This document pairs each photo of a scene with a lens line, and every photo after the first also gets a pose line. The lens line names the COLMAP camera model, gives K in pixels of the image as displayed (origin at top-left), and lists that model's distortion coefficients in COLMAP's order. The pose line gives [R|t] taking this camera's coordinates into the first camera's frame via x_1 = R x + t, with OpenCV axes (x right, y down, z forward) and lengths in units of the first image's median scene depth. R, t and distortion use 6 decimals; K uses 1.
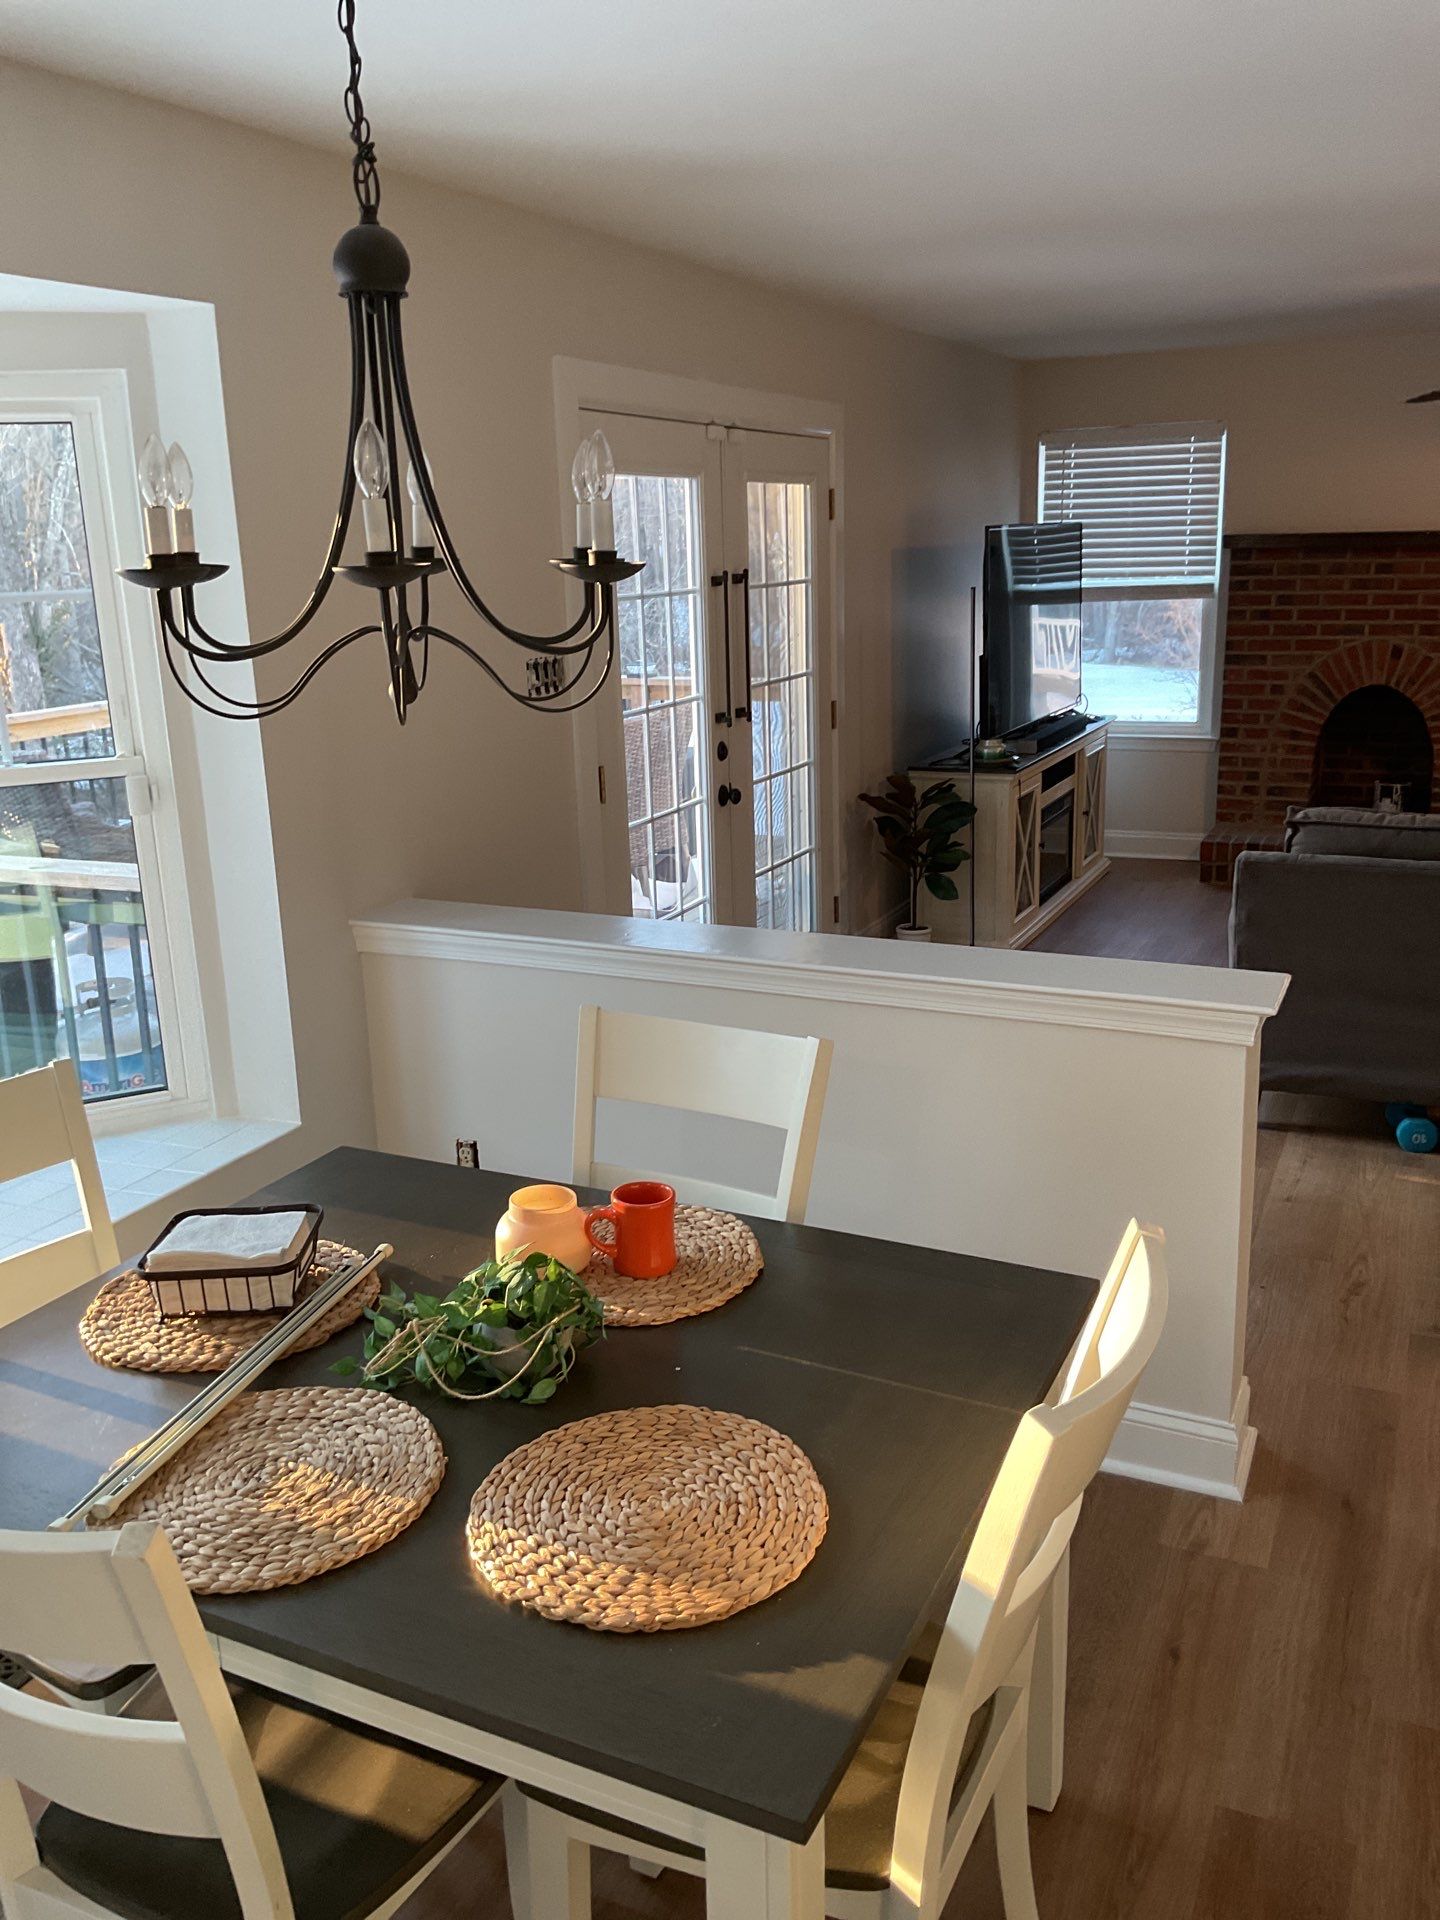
lens RADIAL K [[1551.6, 0, 720.0], [0, 1551.6, 960.0], [0, 0, 1]] dist [0.117152, -0.228397]
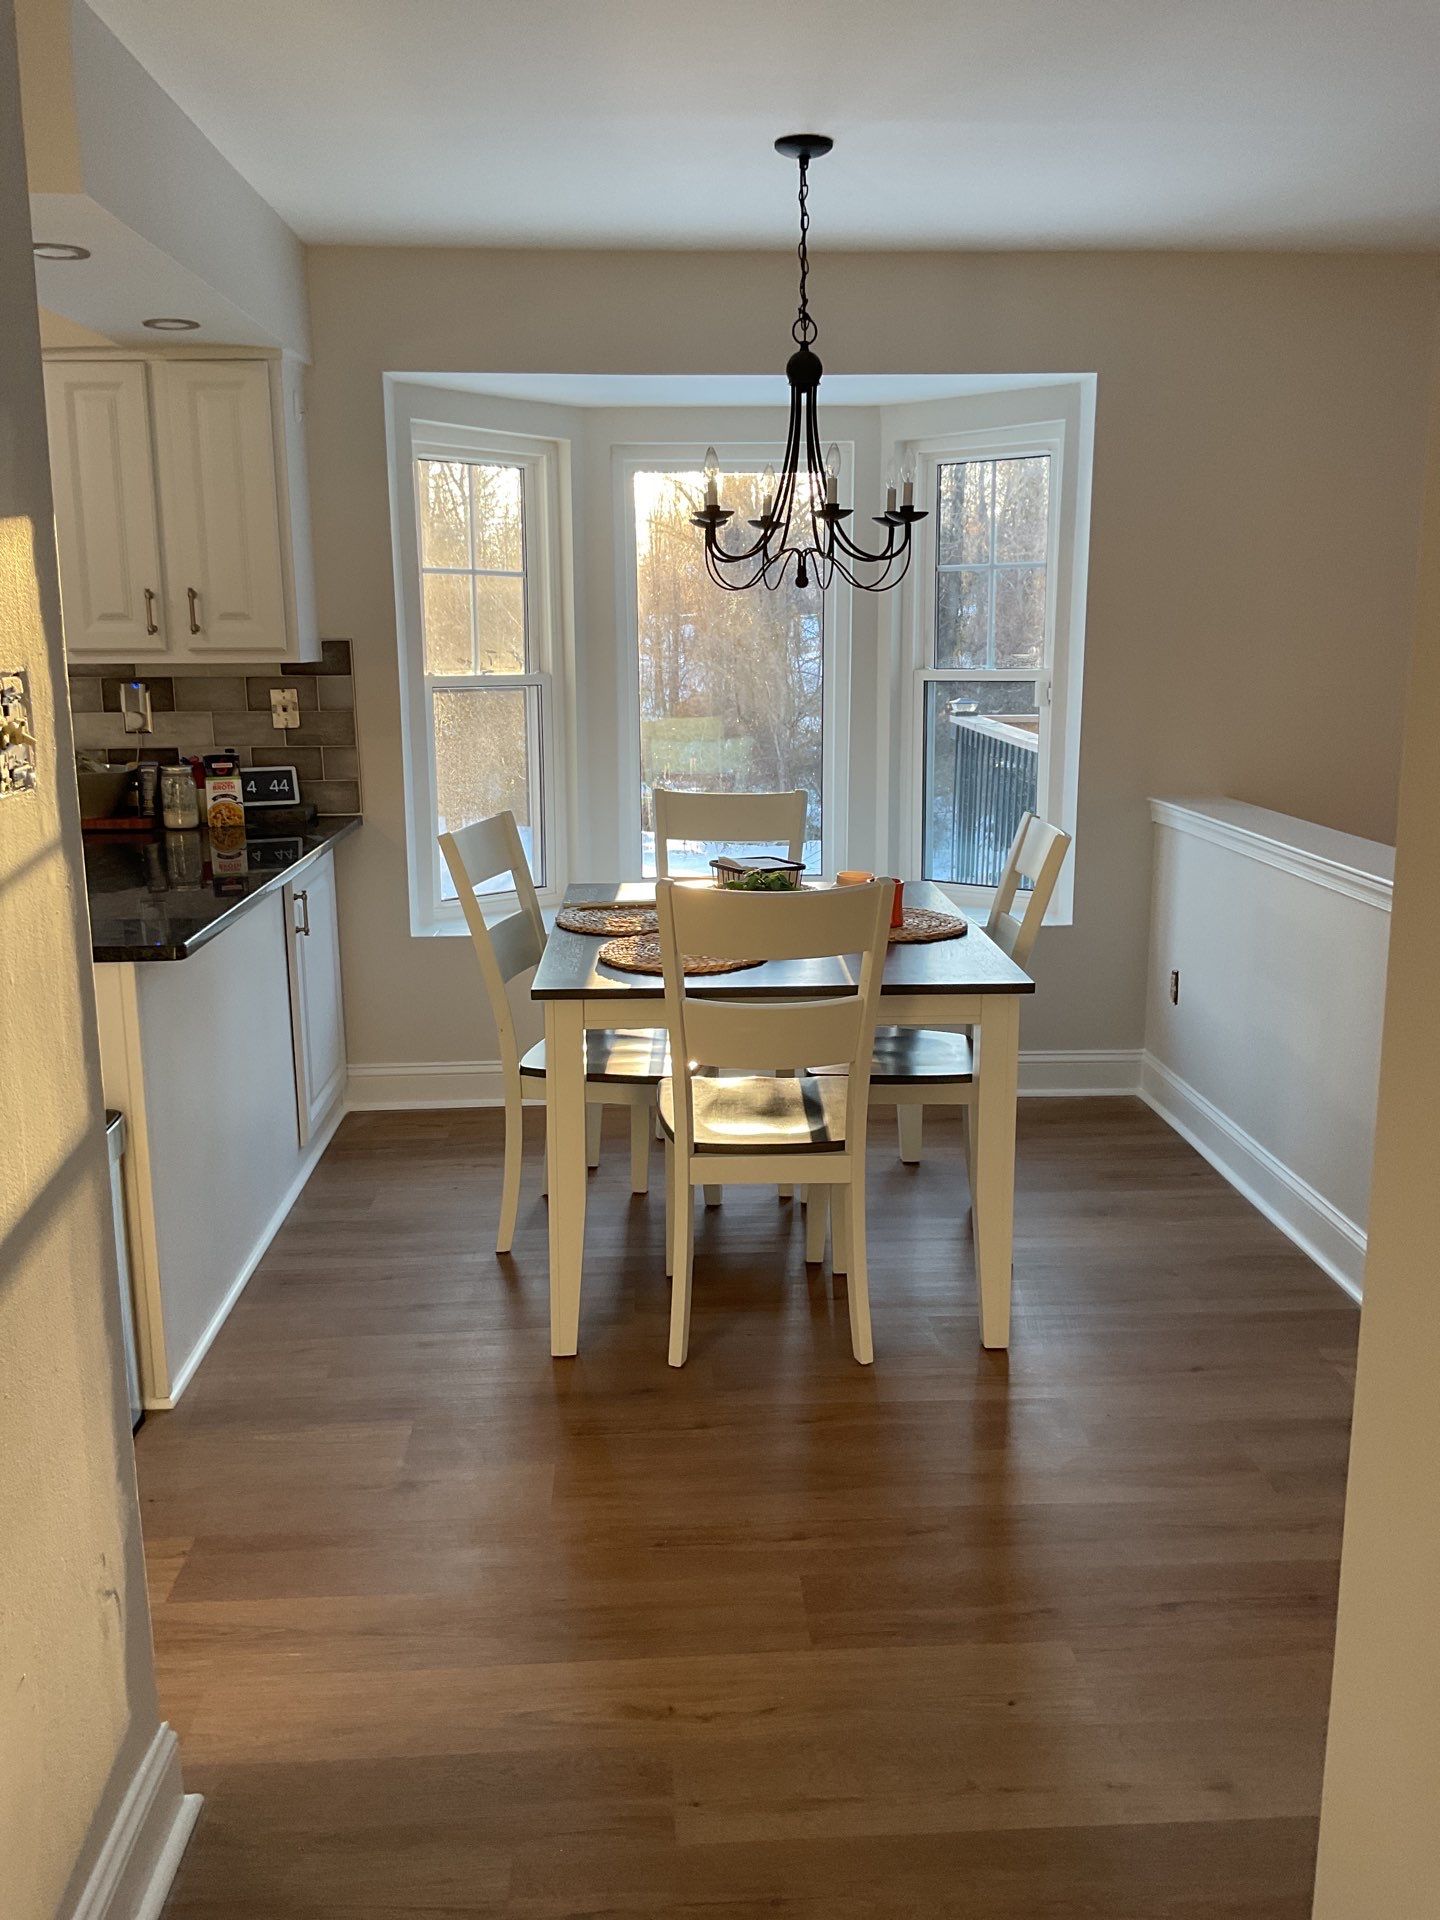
lens RADIAL K [[1551.6, 0, 720.0], [0, 1551.6, 960.0], [0, 0, 1]] dist [0.117152, -0.228397]
pose [[0.461237, 0.204084, -0.863487, 0.771353], [-0.232445, 0.966992, 0.104385, 0.055657], [0.856288, 0.152567, 0.493451, 0.001965]]
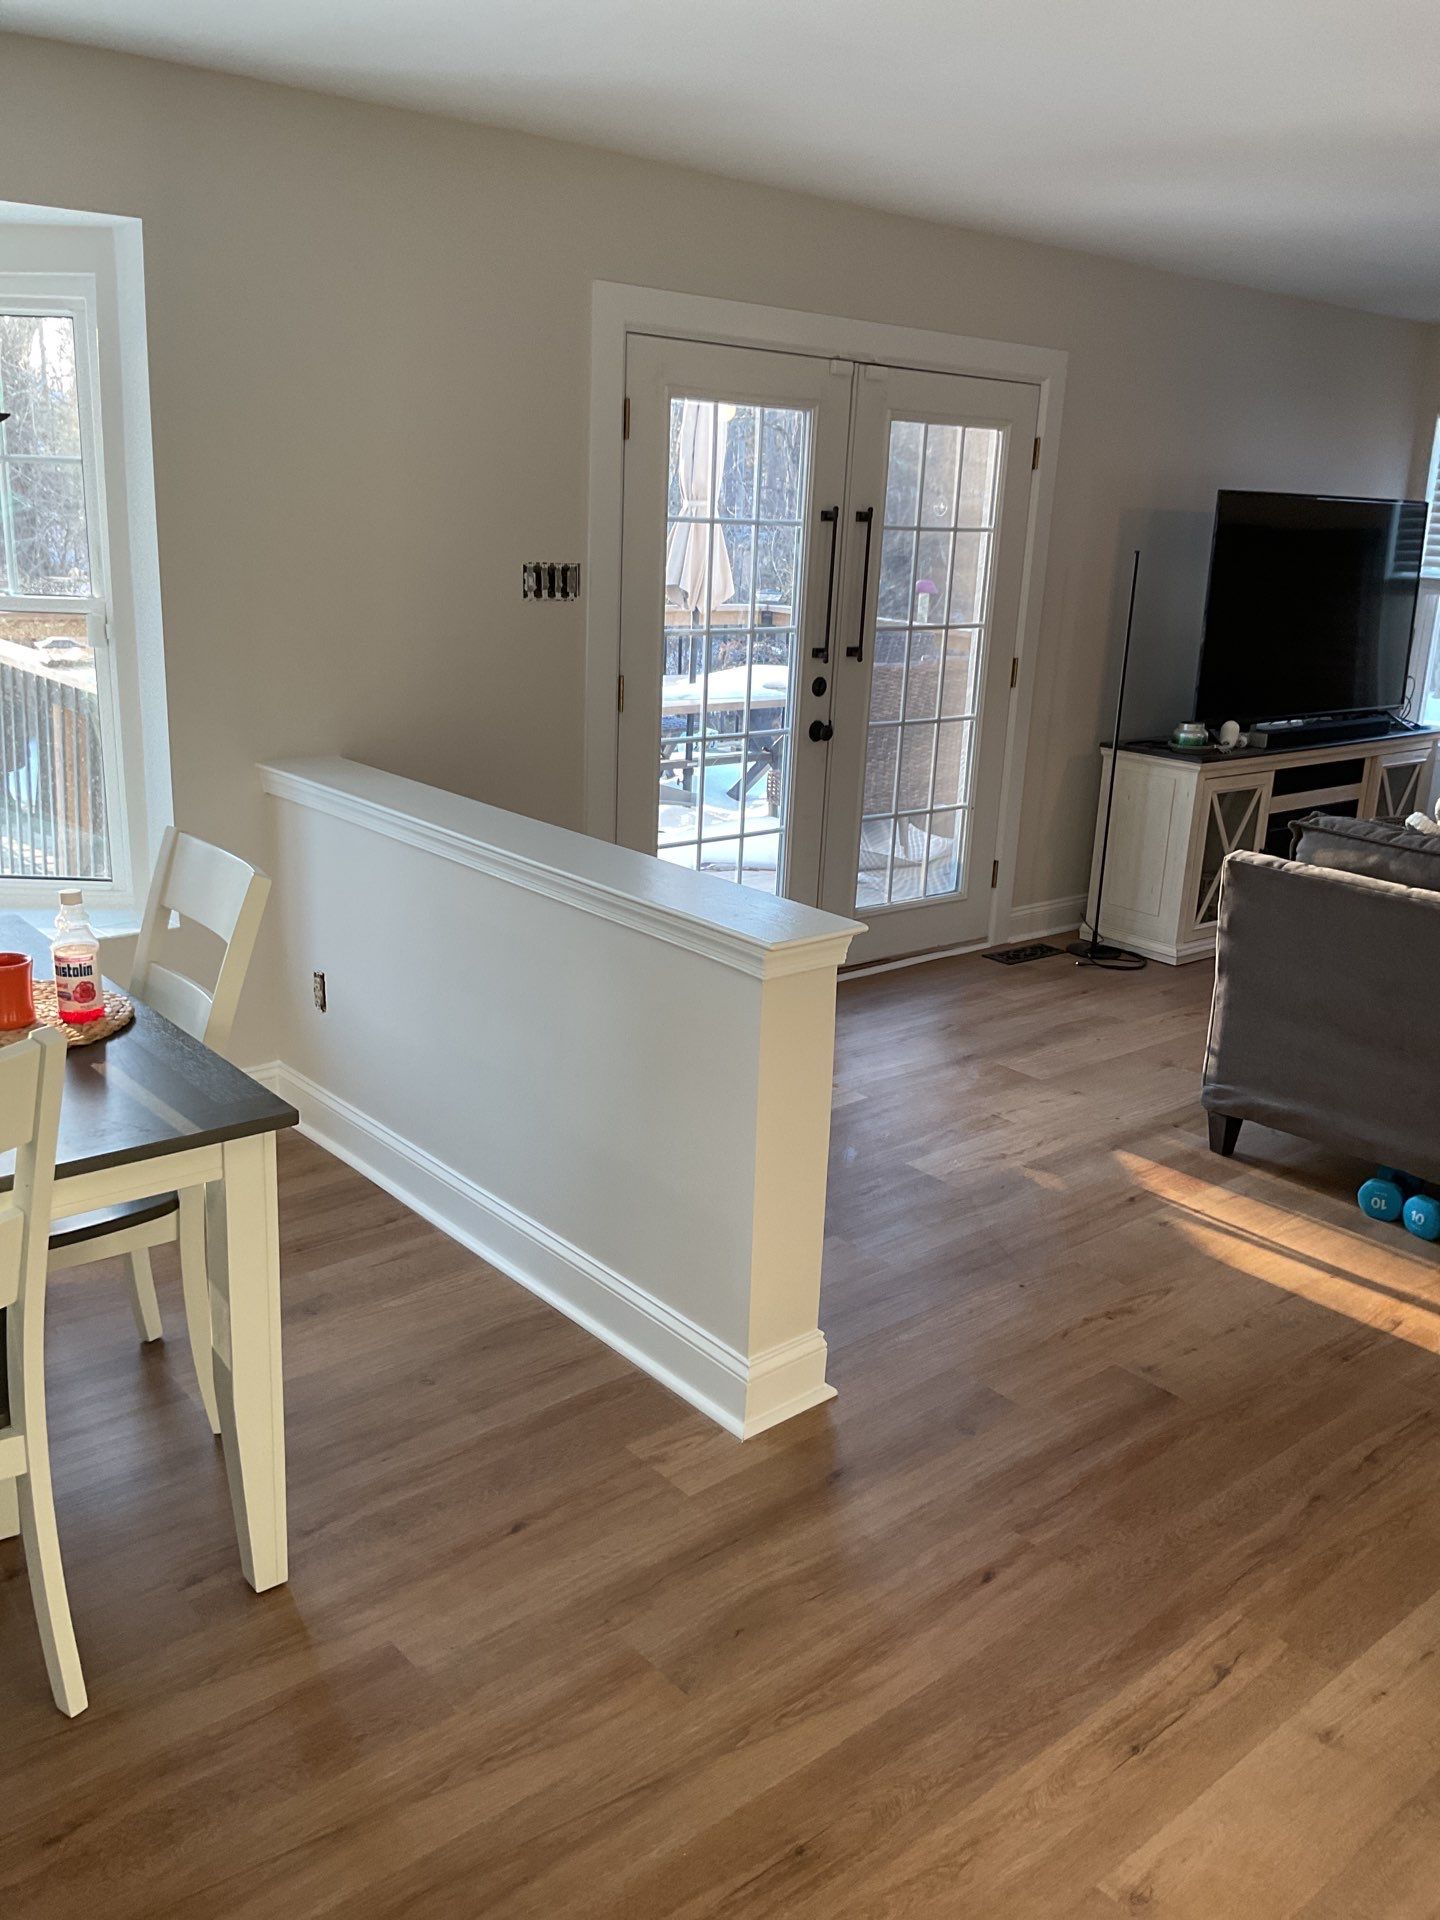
lens RADIAL K [[1551.6, 0, 720.0], [0, 1551.6, 960.0], [0, 0, 1]] dist [0.117152, -0.228397]
pose [[0.906827, 0.179300, -0.381466, 0.502096], [-0.173944, 0.983546, 0.048795, 0.002282], [0.383939, 0.022105, 0.923094, 0.064356]]
